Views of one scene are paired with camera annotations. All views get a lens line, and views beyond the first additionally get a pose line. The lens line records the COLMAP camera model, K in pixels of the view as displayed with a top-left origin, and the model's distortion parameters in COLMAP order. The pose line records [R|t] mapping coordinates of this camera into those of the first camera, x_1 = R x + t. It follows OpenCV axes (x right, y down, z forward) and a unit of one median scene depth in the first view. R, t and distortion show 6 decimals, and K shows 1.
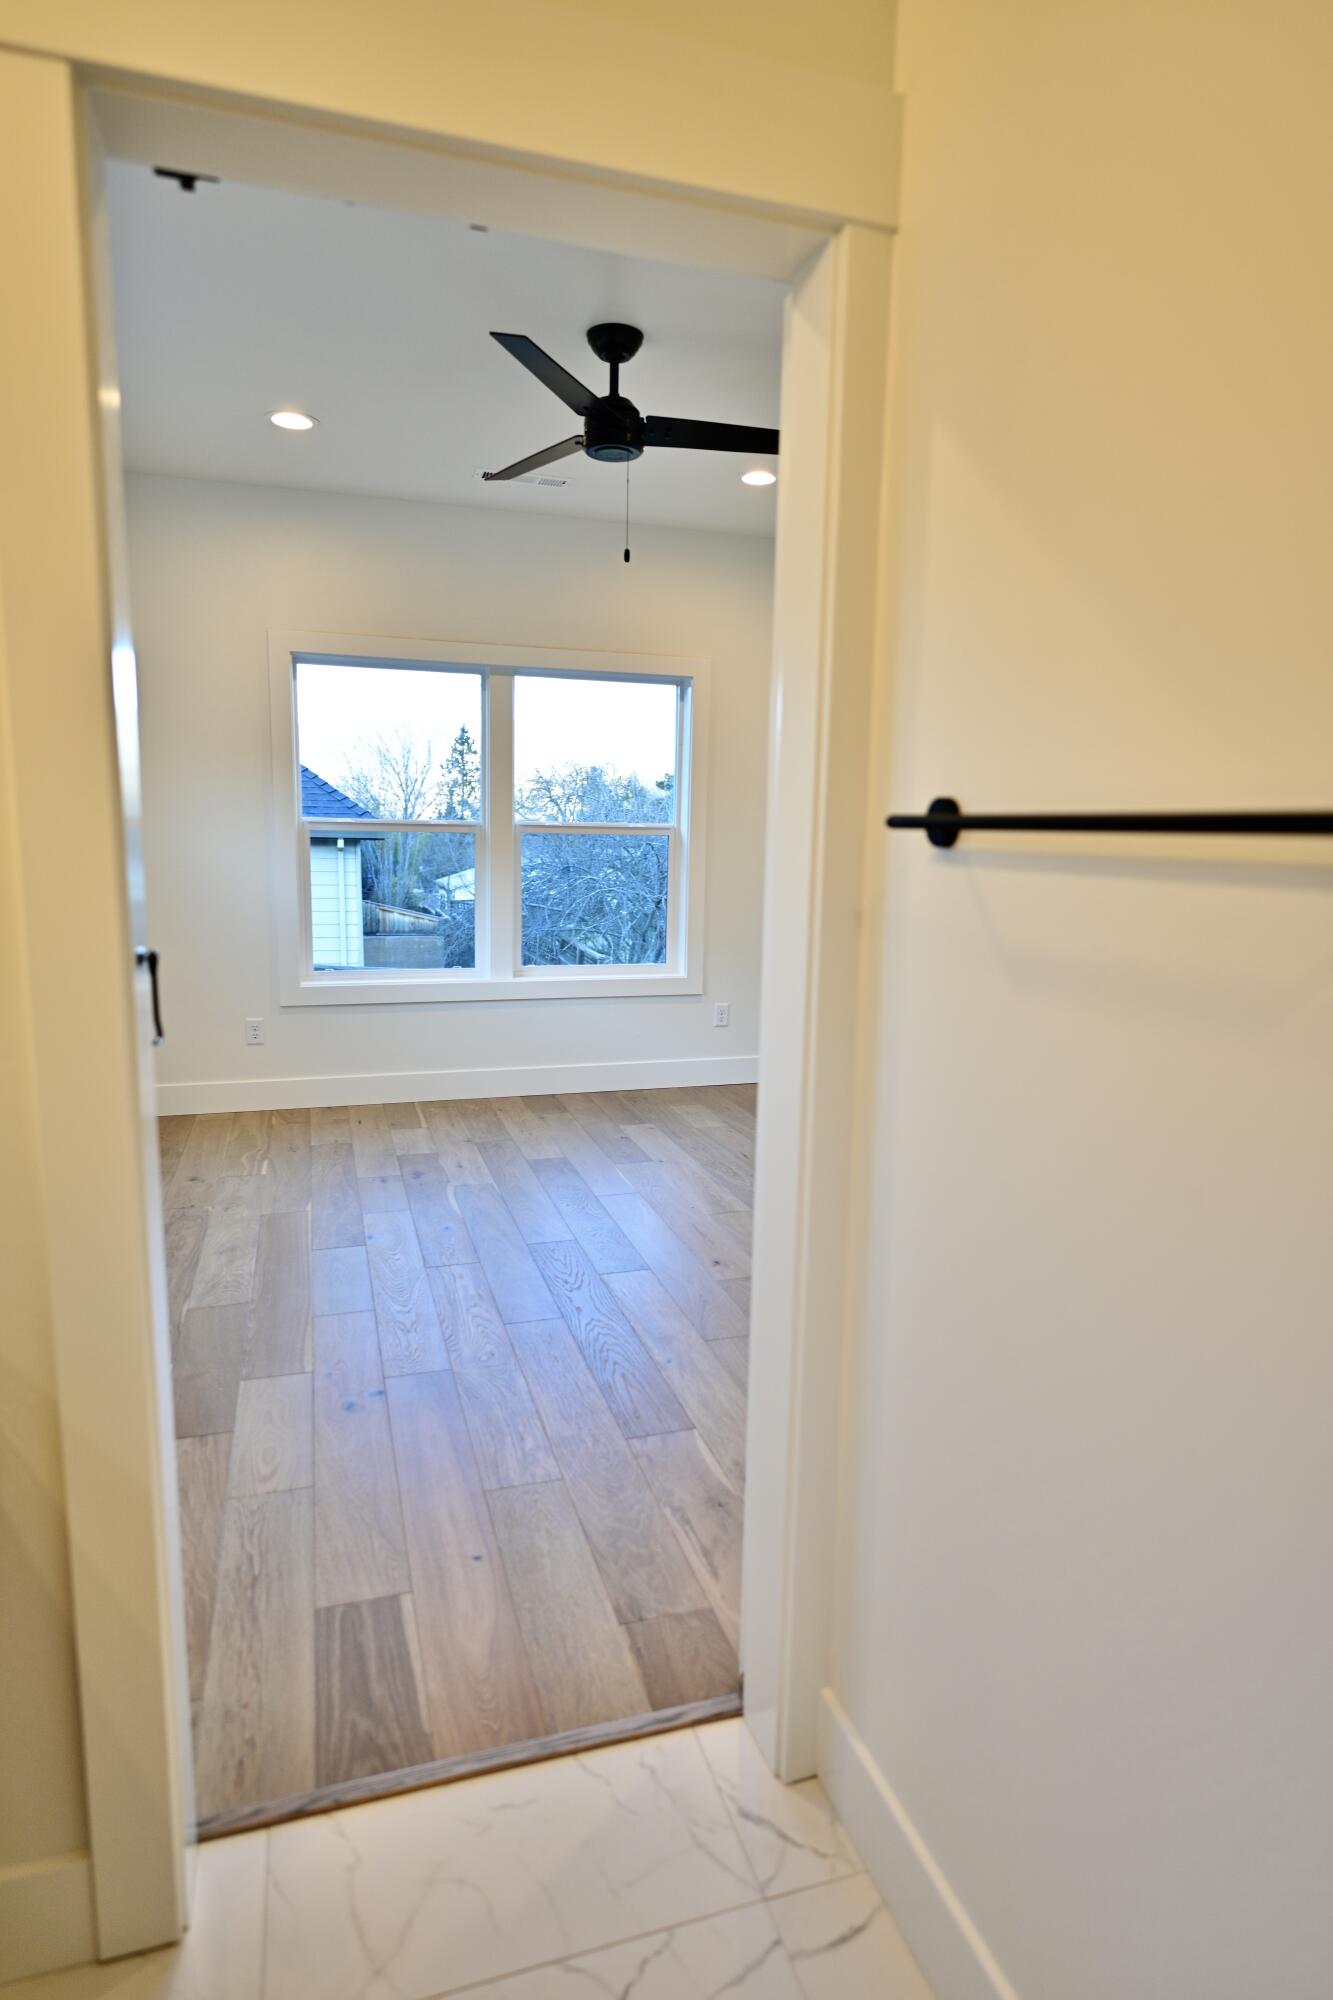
lens RADIAL K [[1123.9, 0, 680.5], [0, 1123.9, 1006.6], [0, 0, 1]] dist [-0.003141, 0.001941]
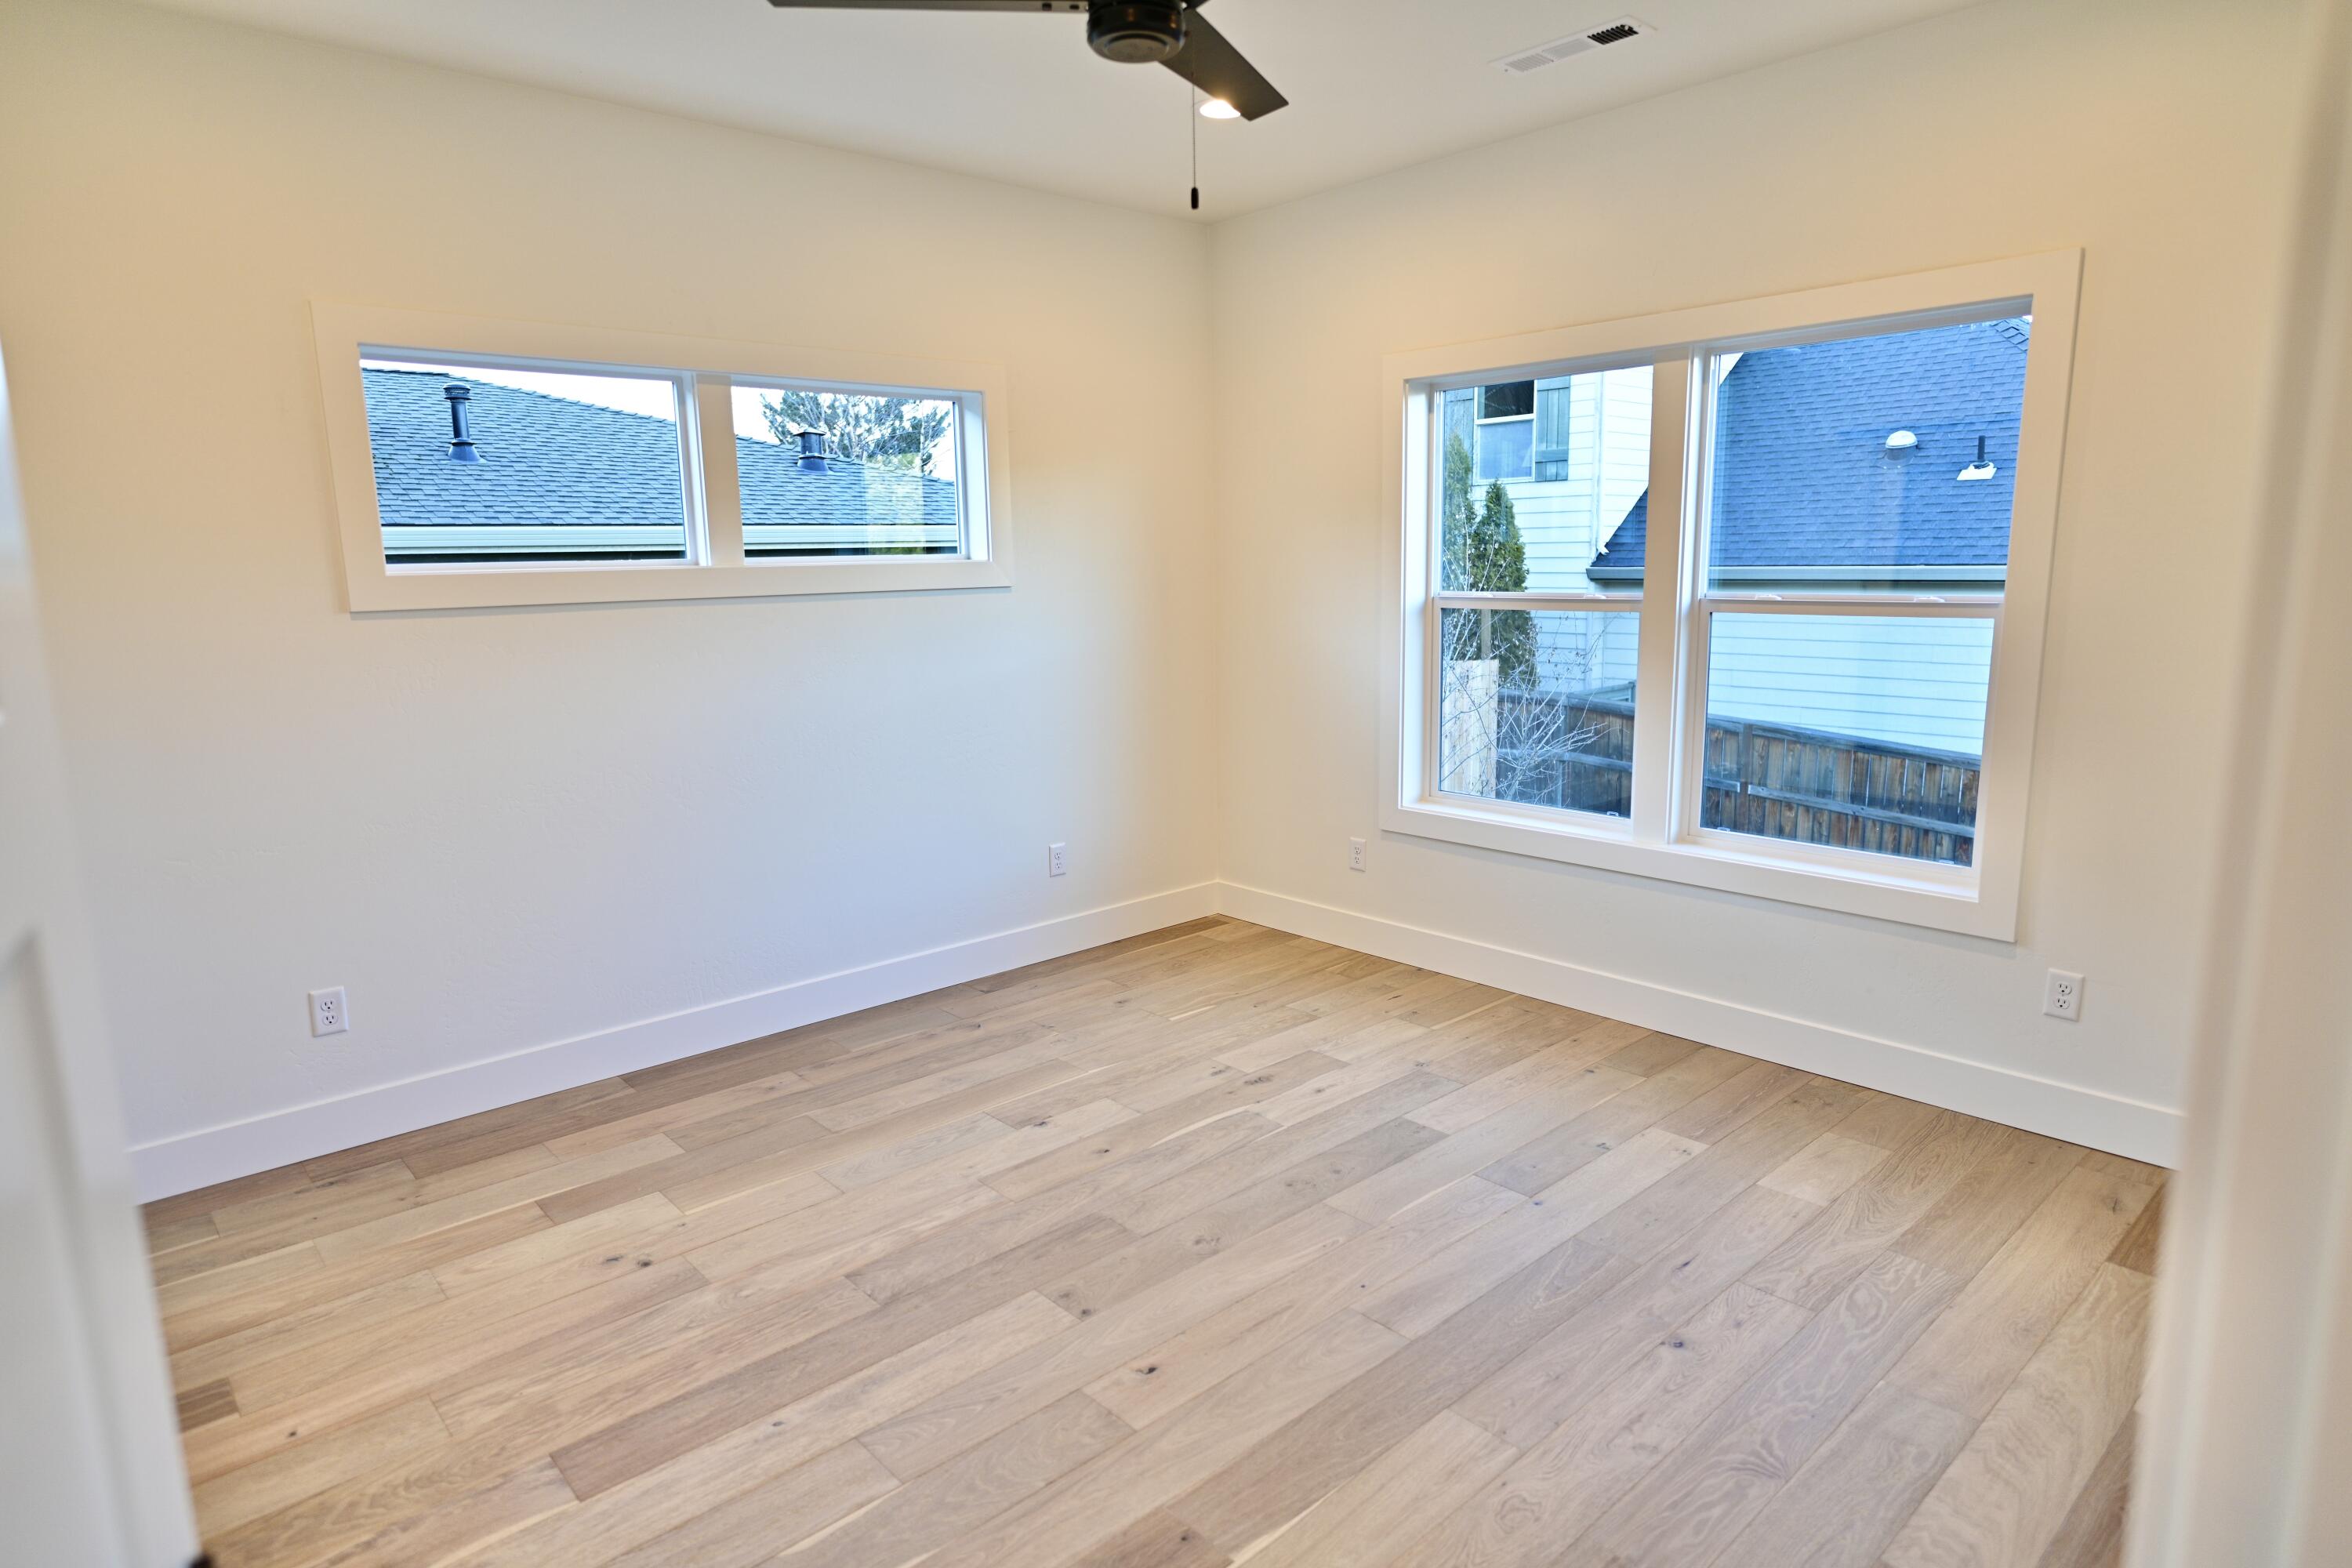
lens RADIAL K [[1321.7, 0, 1168.2], [0, 1321.7, 789.6], [0, 0, 1]] dist [-0.003141, 0.001941]
pose [[0.403786, 0.133145, -0.905113, 0.469886], [-0.116561, 0.988777, 0.093453, -0.107479], [0.907397, 0.067765, 0.414774, 0.516466]]
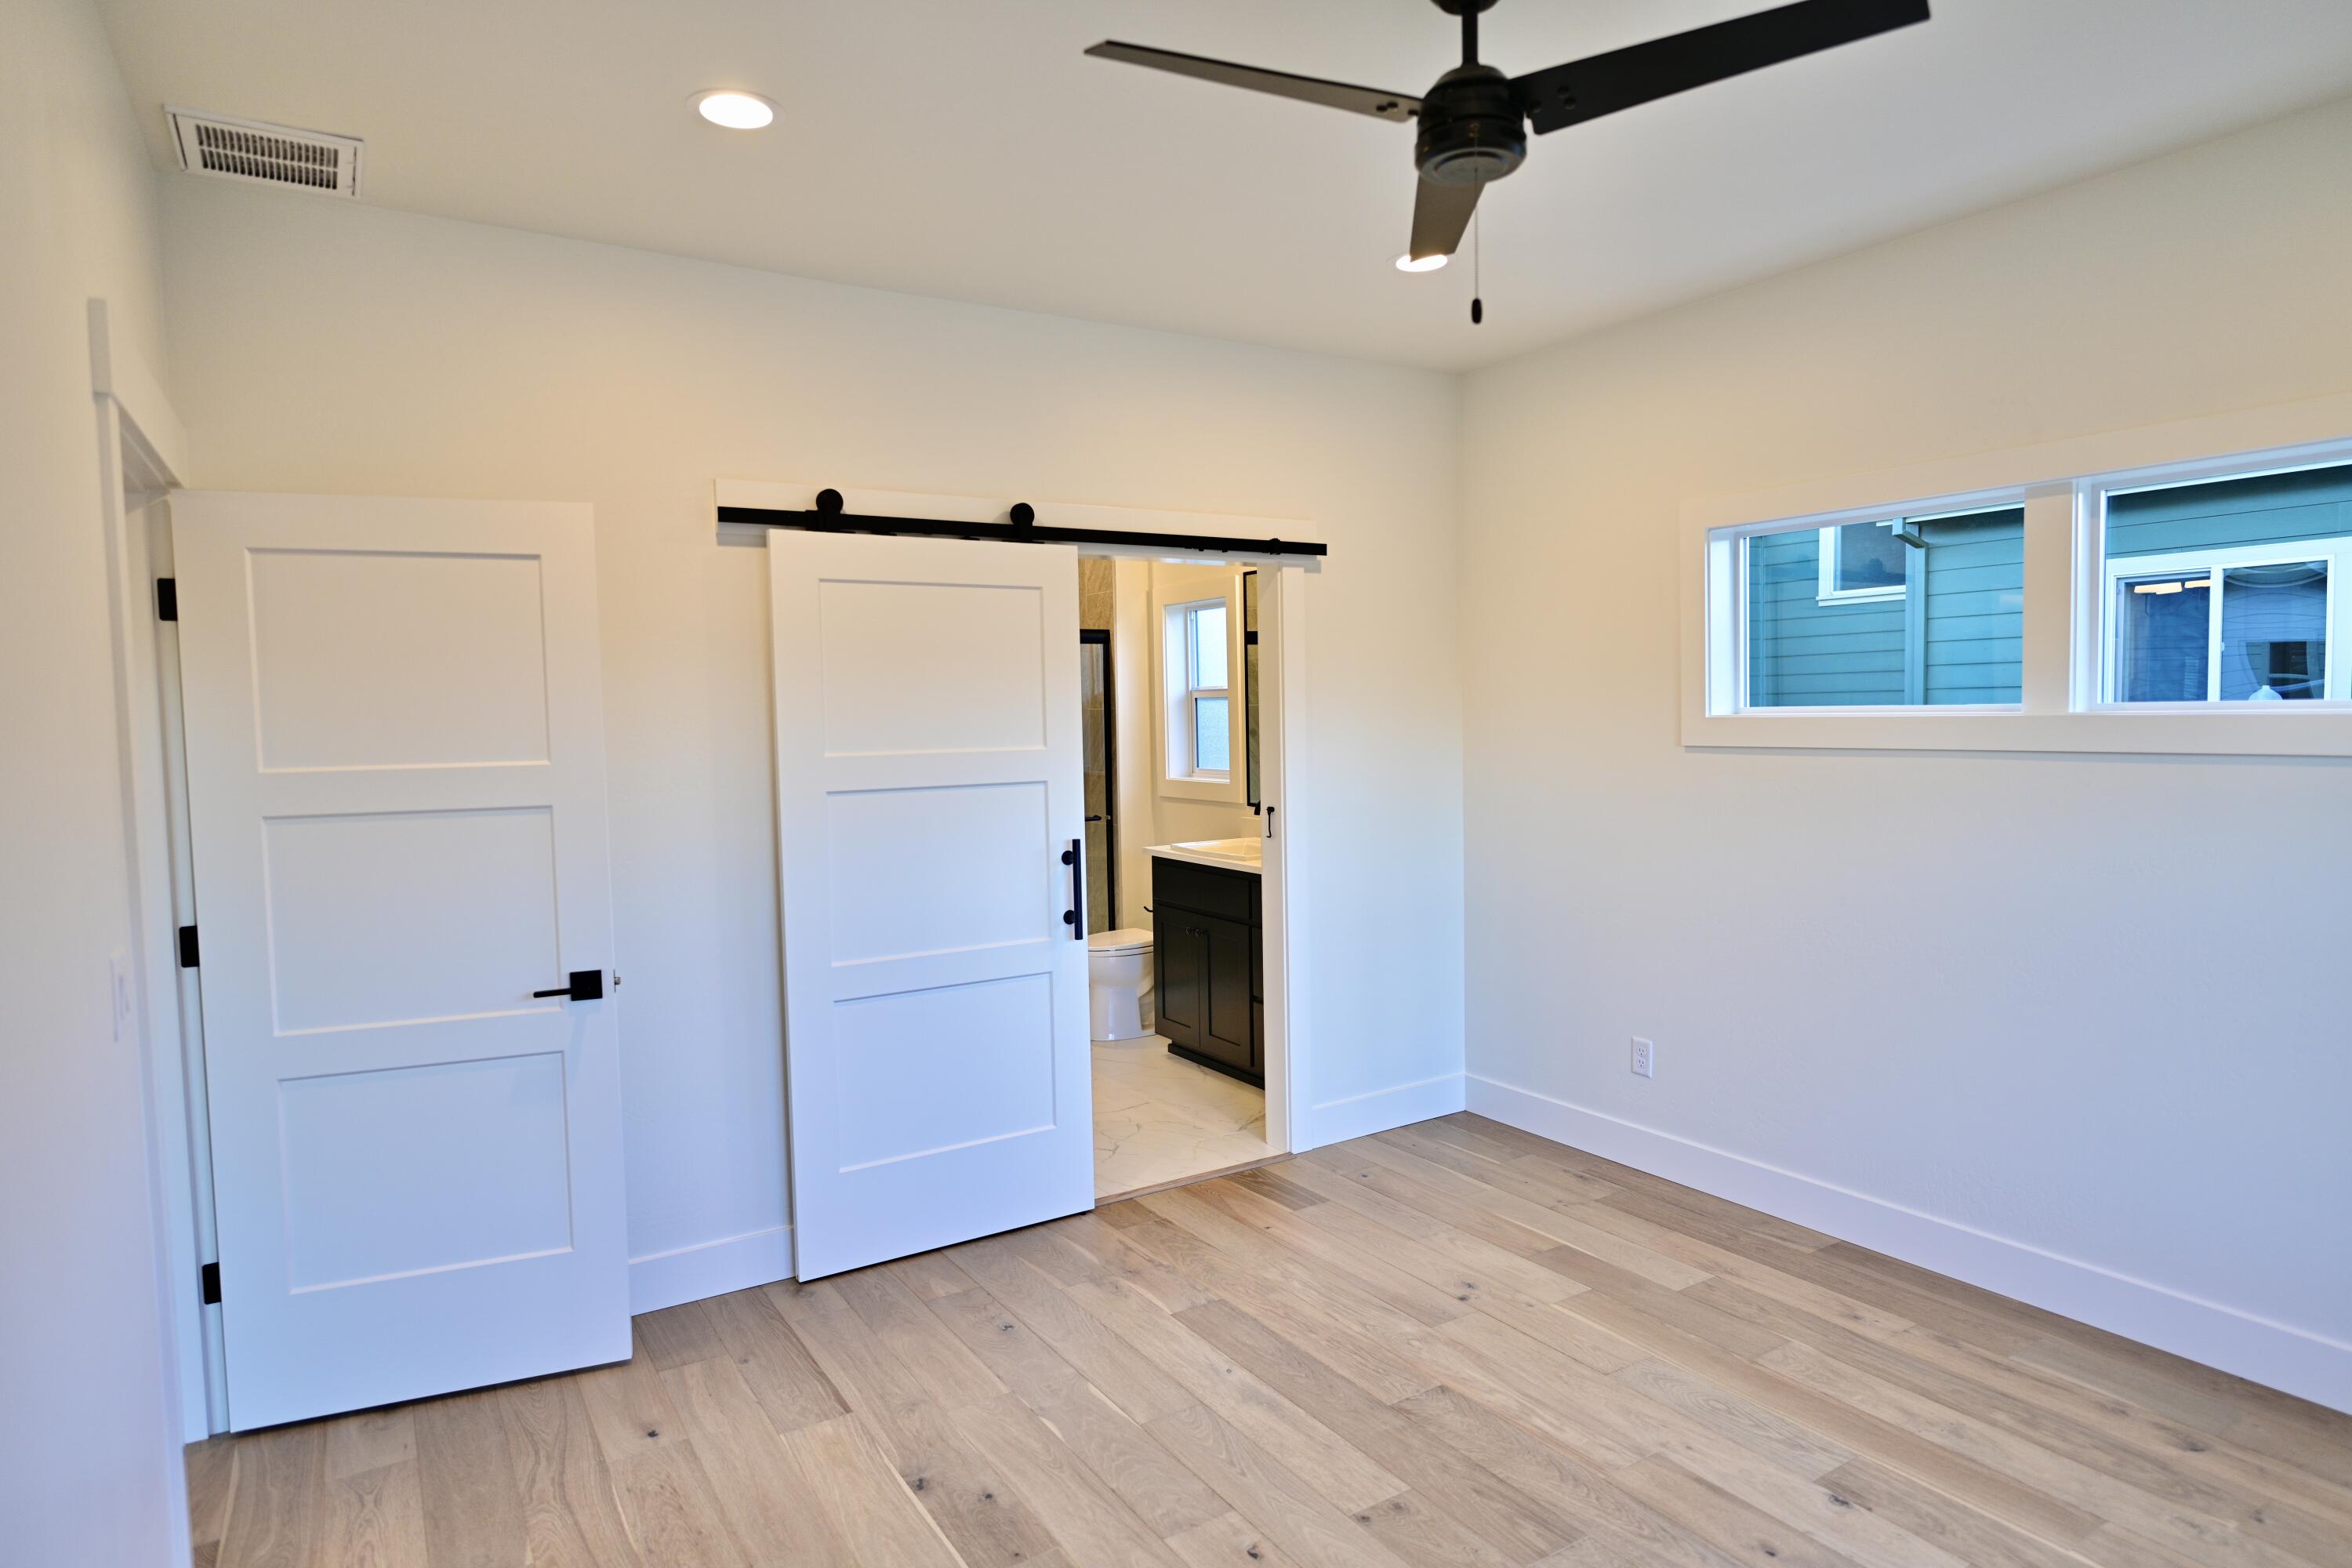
lens RADIAL K [[1321.7, 0, 1190.6], [0, 1321.7, 784.8], [0, 0, 1]] dist [-0.003141, 0.001941]
pose [[-0.968177, 0.012875, -0.249935, 0.171599], [-0.039853, 0.978001, 0.204757, -0.224681], [0.247073, 0.208202, -0.946365, 1.157581]]
